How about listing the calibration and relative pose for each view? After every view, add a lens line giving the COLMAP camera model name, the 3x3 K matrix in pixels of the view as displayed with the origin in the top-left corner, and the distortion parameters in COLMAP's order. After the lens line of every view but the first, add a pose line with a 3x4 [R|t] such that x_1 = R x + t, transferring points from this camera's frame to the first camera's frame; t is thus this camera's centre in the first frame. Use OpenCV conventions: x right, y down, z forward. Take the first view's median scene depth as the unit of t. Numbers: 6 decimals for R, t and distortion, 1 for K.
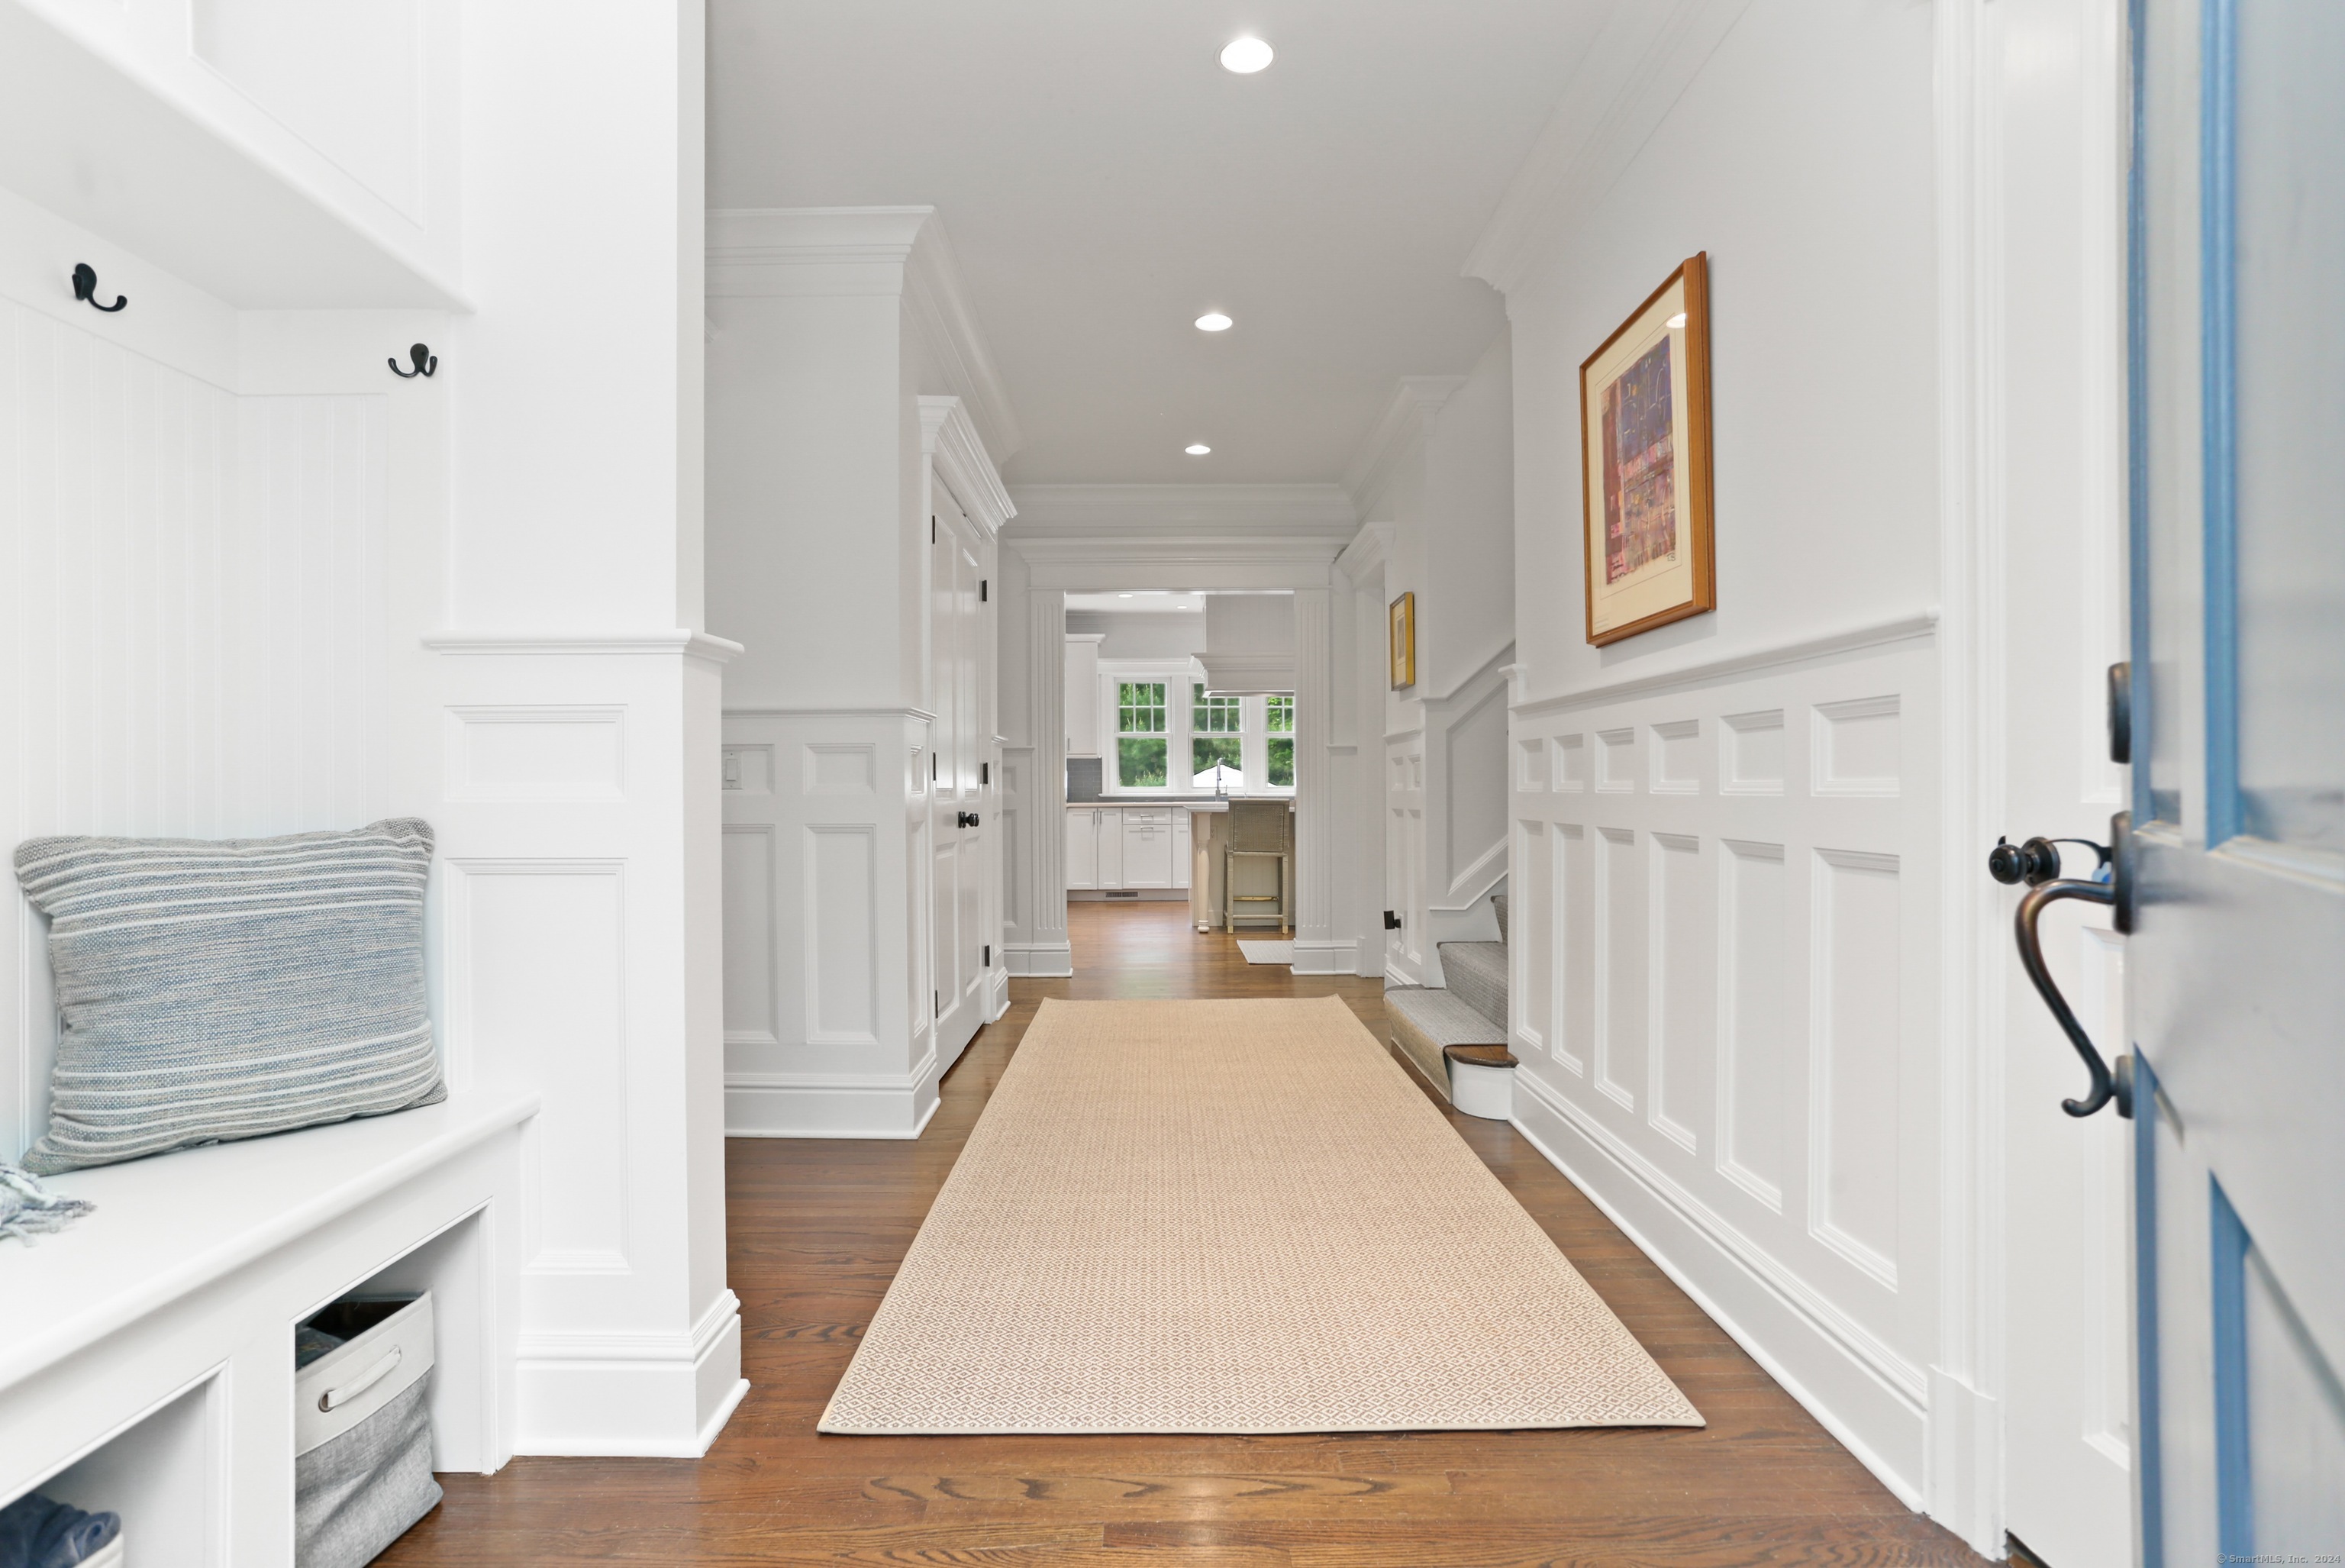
lens RADIAL K [[1165.7, 0, 1170.2], [0, 1165.7, 766.7], [0, 0, 1]] dist [-0.043616, 0.033575]
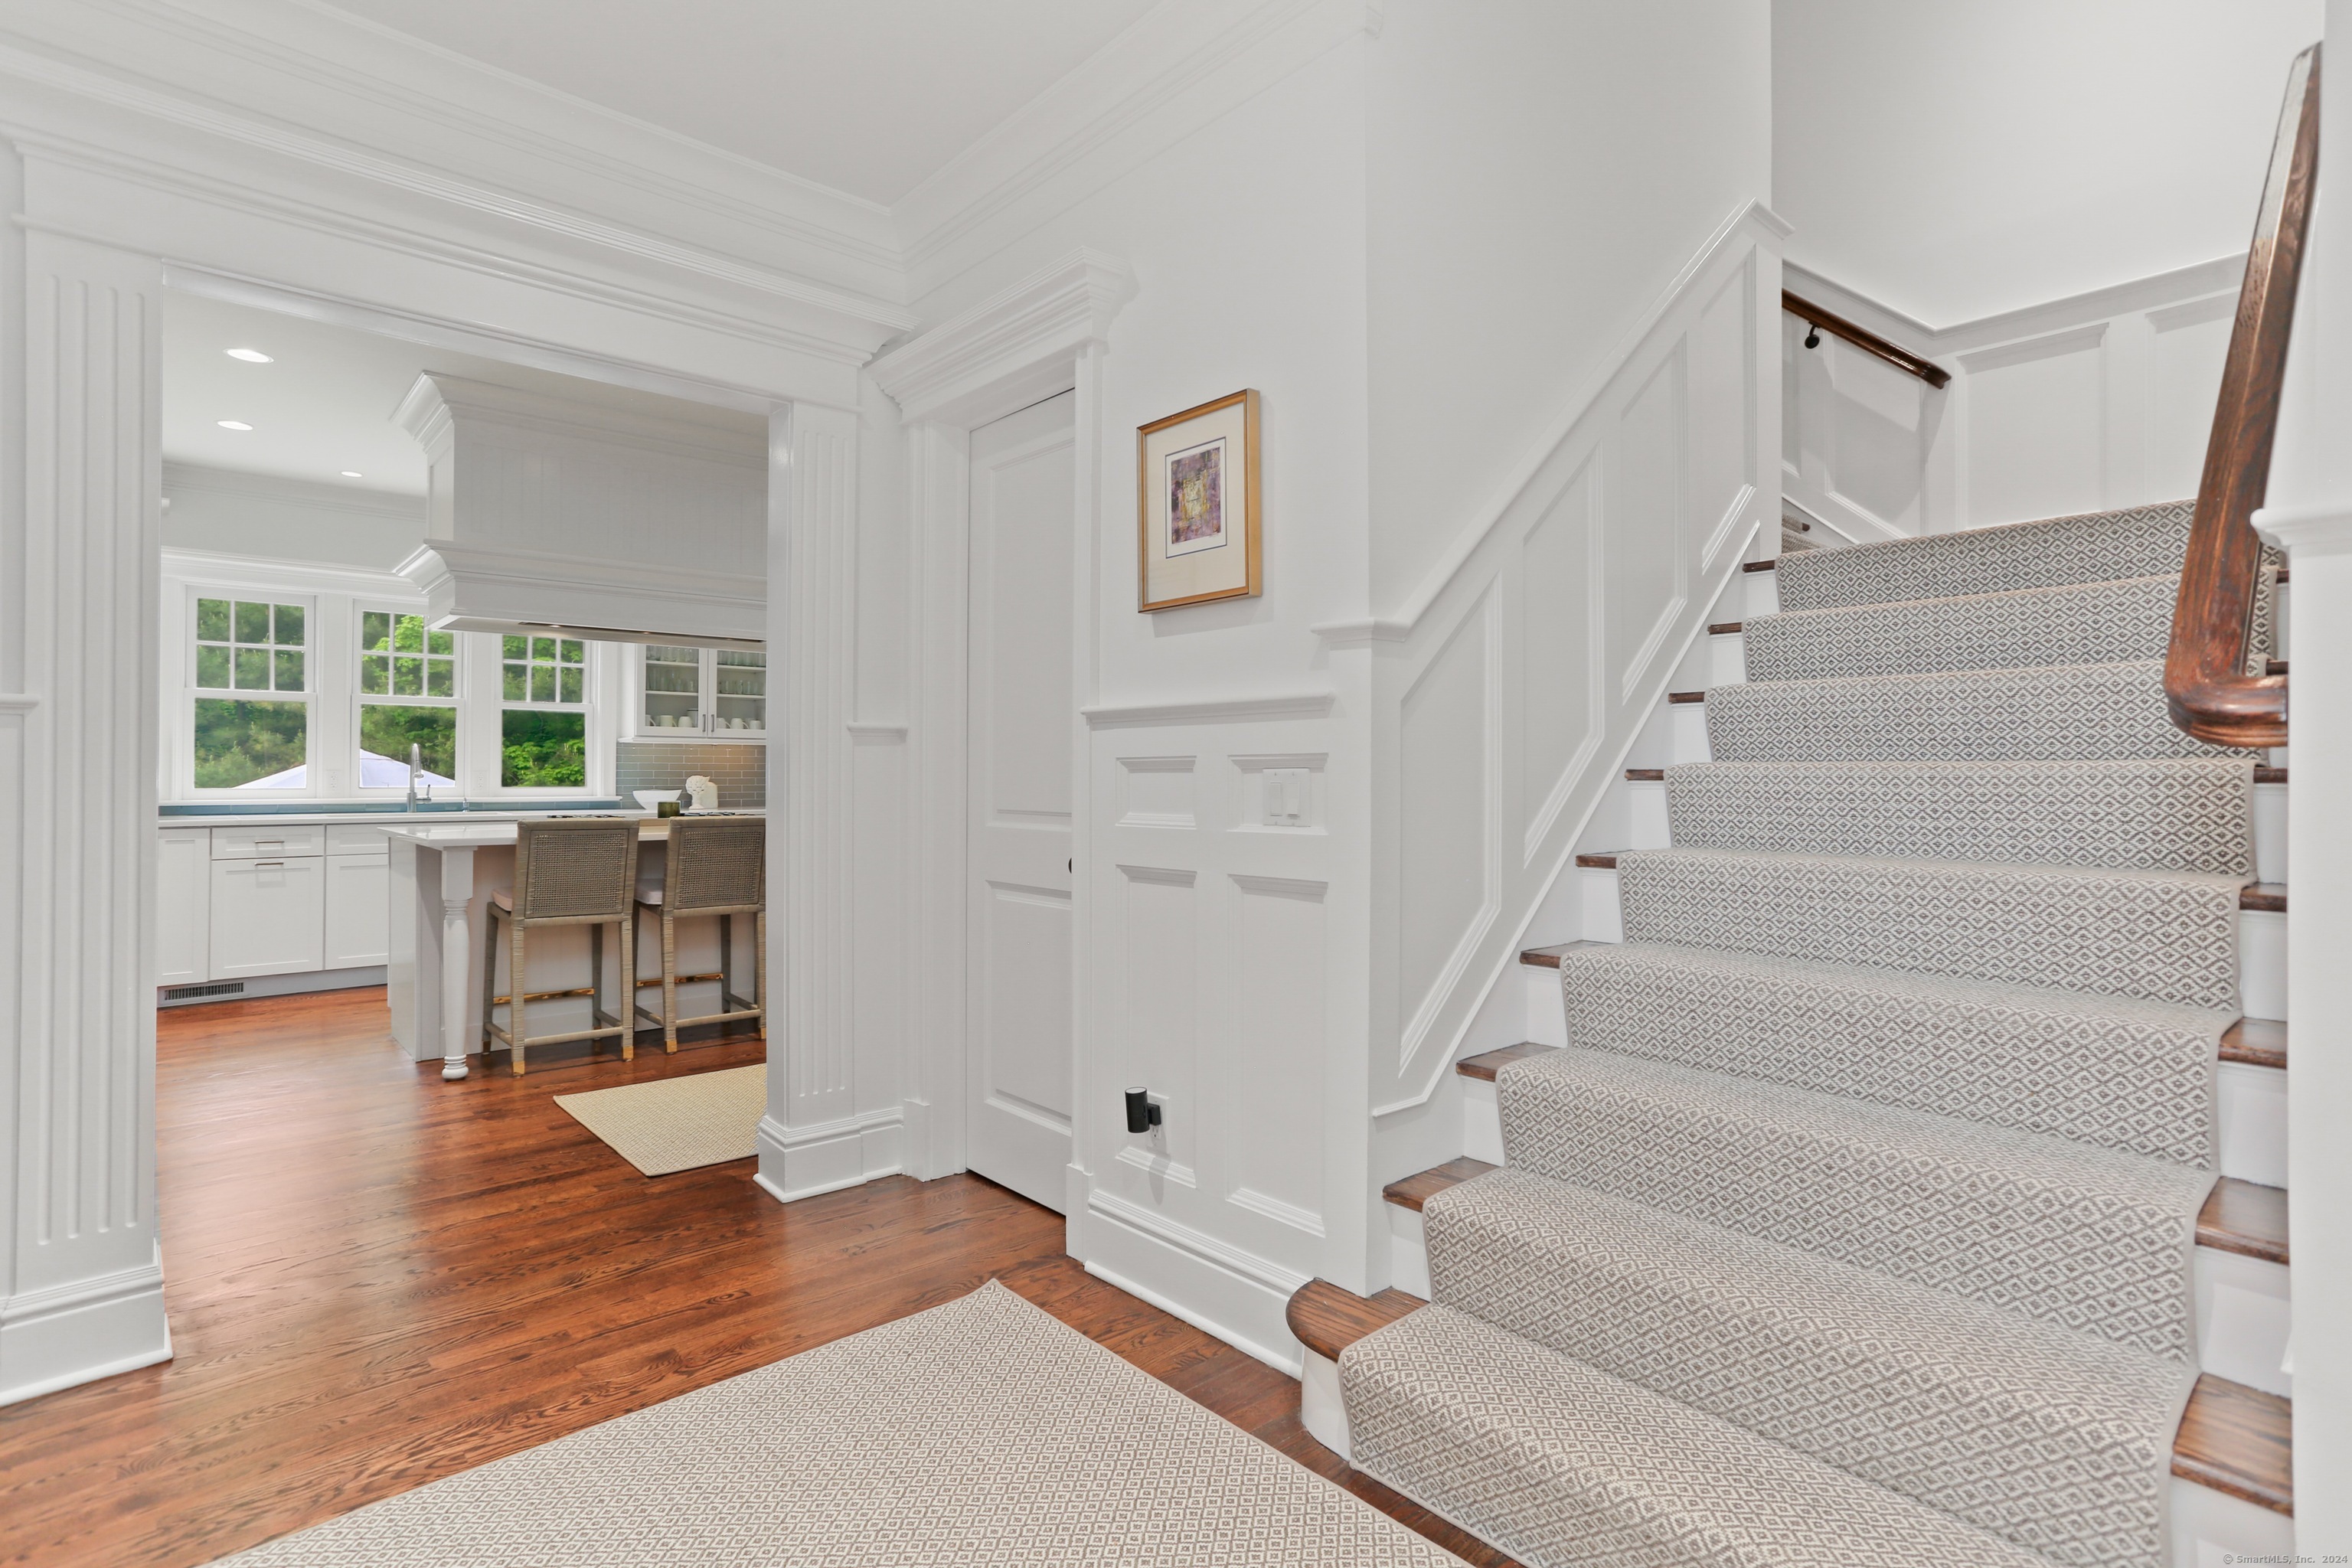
lens RADIAL K [[1169.2, 0, 1173.7], [0, 1169.2, 766.6], [0, 0, 1]] dist [-0.043616, 0.033575]
pose [[0.763074, 0.008188, 0.646260, -0.048039], [-0.015089, 0.999873, 0.005149, -0.002829], [-0.646135, -0.013680, 0.763100, 0.318659]]
